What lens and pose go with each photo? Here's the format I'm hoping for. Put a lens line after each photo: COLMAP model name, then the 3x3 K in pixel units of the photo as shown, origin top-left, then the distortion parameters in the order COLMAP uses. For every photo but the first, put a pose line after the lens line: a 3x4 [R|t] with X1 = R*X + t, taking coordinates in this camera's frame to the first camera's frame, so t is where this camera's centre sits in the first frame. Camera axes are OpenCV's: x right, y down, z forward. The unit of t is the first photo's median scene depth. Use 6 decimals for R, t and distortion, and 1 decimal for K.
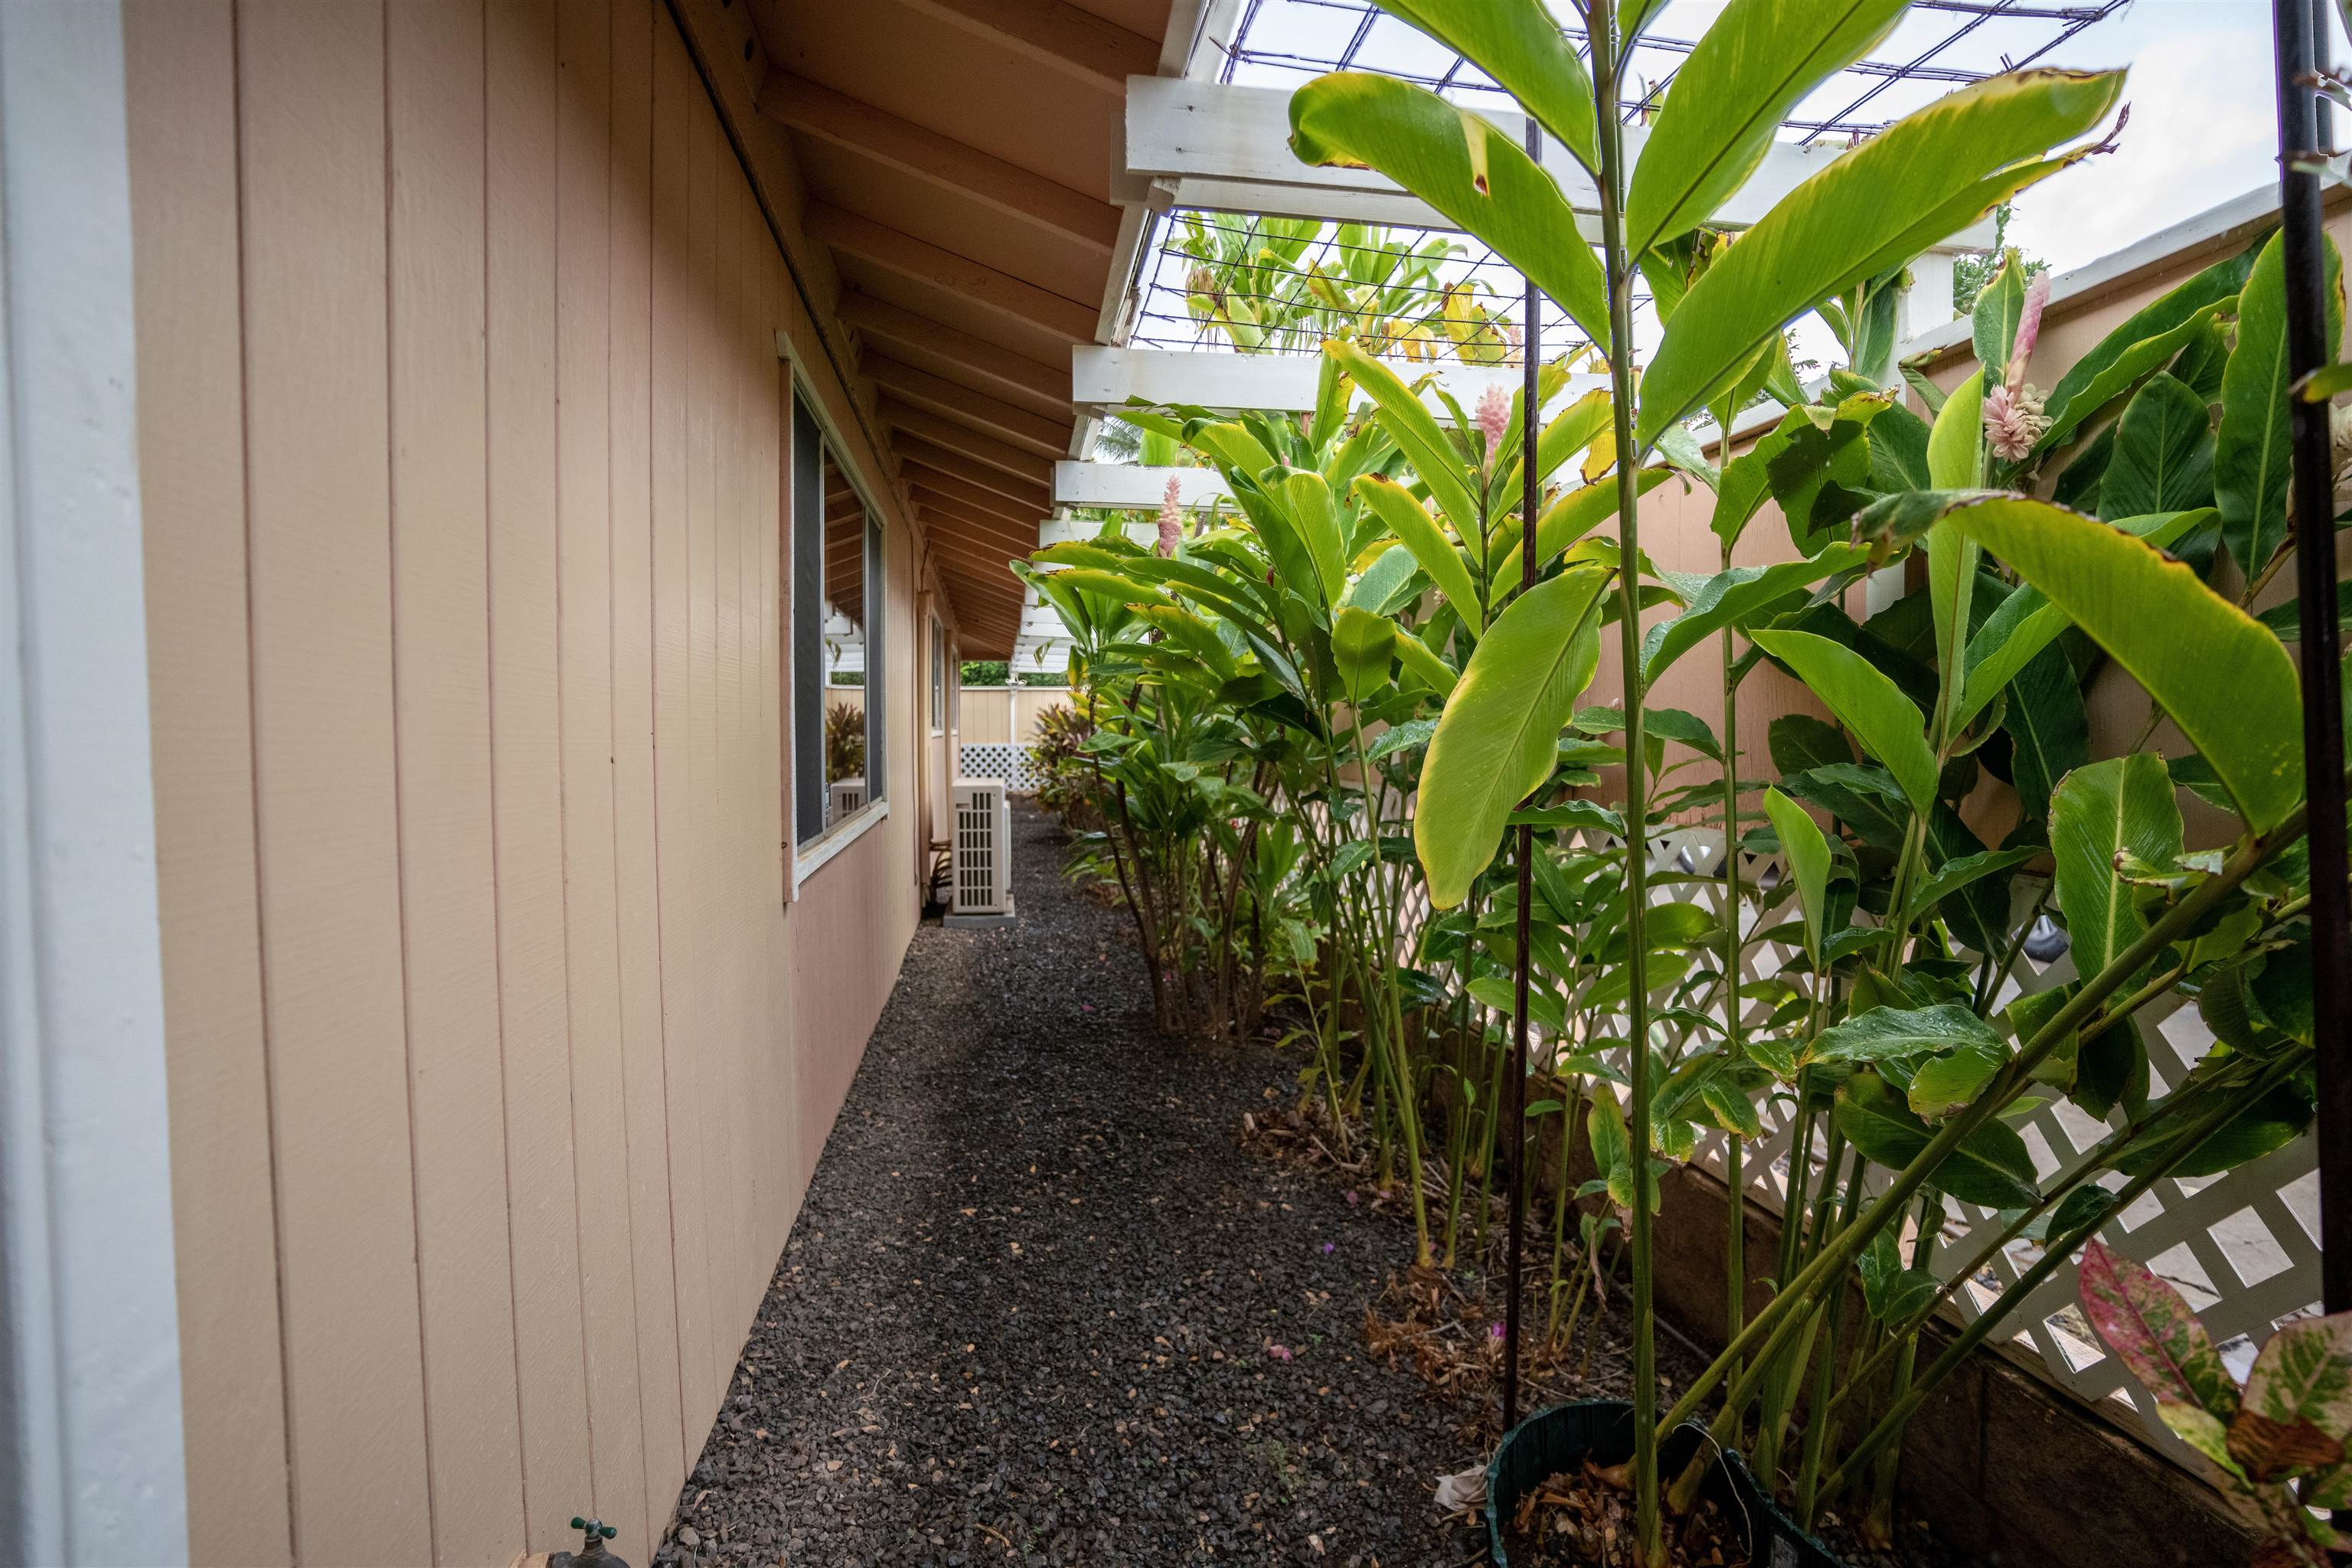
lens RADIAL K [[1151.7, 0, 1174.1], [0, 1151.7, 788.1], [0, 0, 1]] dist [-0.051896, 0.000461]
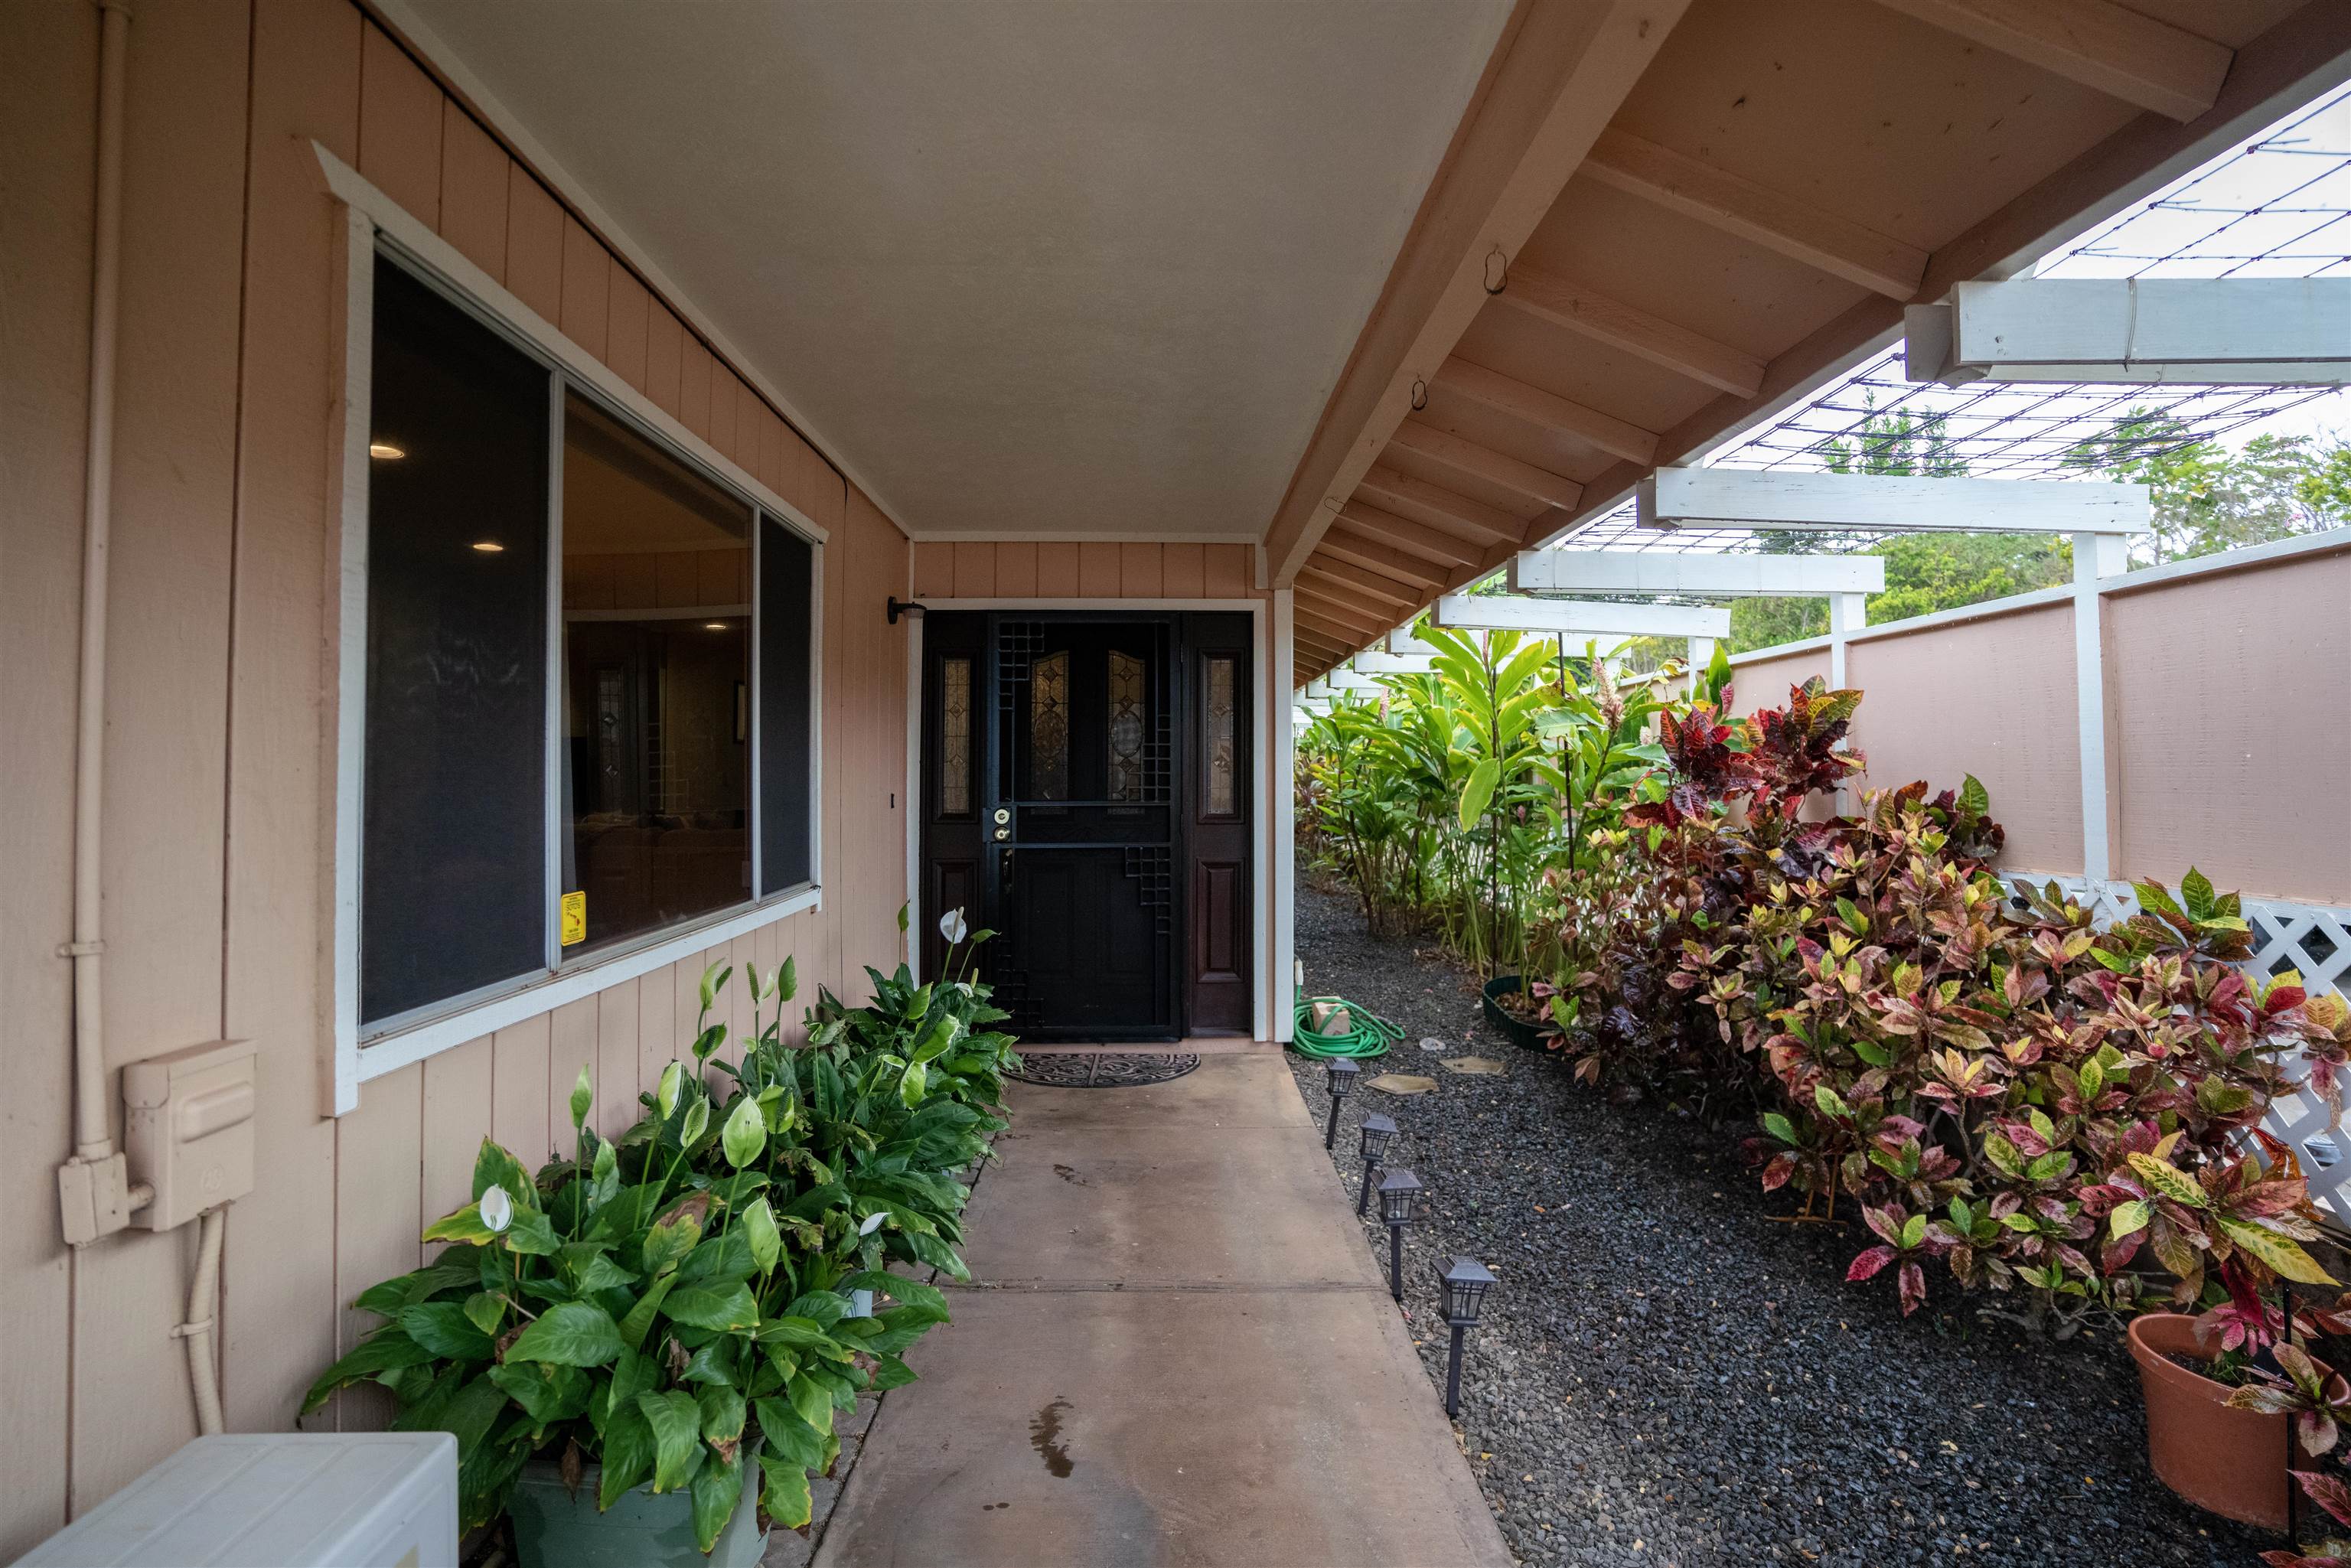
lens RADIAL K [[1151.2, 0, 1173.6], [0, 1151.2, 788.1], [0, 0, 1]] dist [-0.051896, 0.000461]
pose [[0.991809, -0.002805, -0.127696, -0.113914], [-0.002331, 0.999195, -0.040054, 0.039595], [0.127706, 0.040024, 0.991004, -1.237275]]
